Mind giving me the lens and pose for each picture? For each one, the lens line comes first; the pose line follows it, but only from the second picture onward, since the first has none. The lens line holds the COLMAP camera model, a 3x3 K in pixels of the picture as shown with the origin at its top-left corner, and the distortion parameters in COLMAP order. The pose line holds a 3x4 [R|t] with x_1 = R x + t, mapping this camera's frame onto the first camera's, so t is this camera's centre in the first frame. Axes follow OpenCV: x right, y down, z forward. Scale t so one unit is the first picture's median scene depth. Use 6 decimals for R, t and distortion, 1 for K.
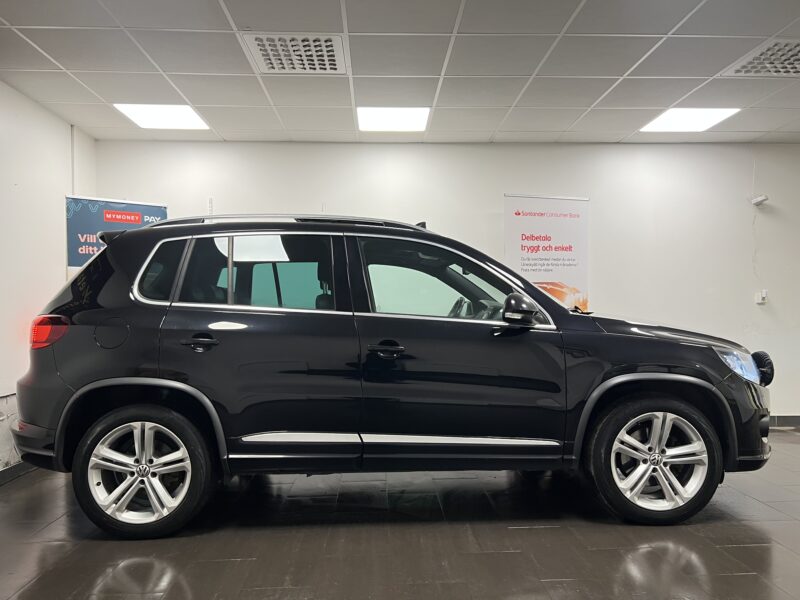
lens RADIAL K [[605.8, 0, 400.2], [0, 605.8, 306.0], [0, 0, 1]] dist [0.041692, -0.064121]
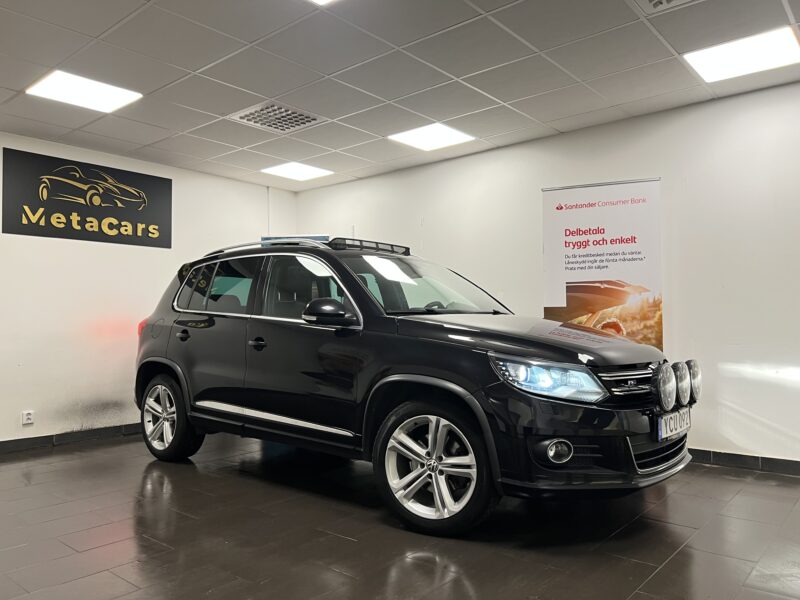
lens RADIAL K [[605.8, 0, 400.2], [0, 605.8, 306.0], [0, 0, 1]] dist [0.041692, -0.064121]
pose [[0.734330, -0.017009, -0.678579, 0.632148], [0.006771, 0.999820, -0.017734, 0.010851], [0.678759, 0.008428, 0.734313, 0.160594]]
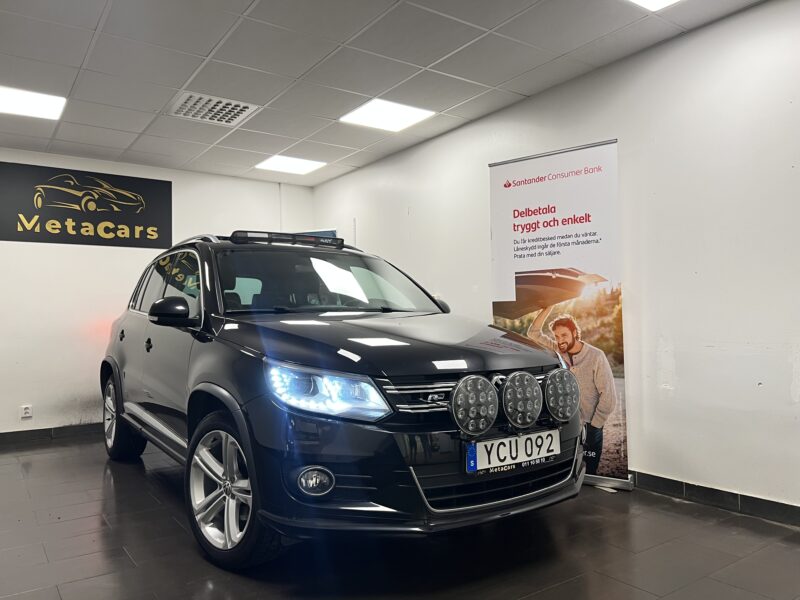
lens RADIAL K [[605.8, 0, 400.2], [0, 605.8, 306.0], [0, 0, 1]] dist [0.041692, -0.064121]
pose [[0.541514, -0.020087, -0.840452, 0.765520], [0.016978, 0.999772, -0.012956, 0.011226], [0.840520, -0.007253, 0.541731, 0.455084]]
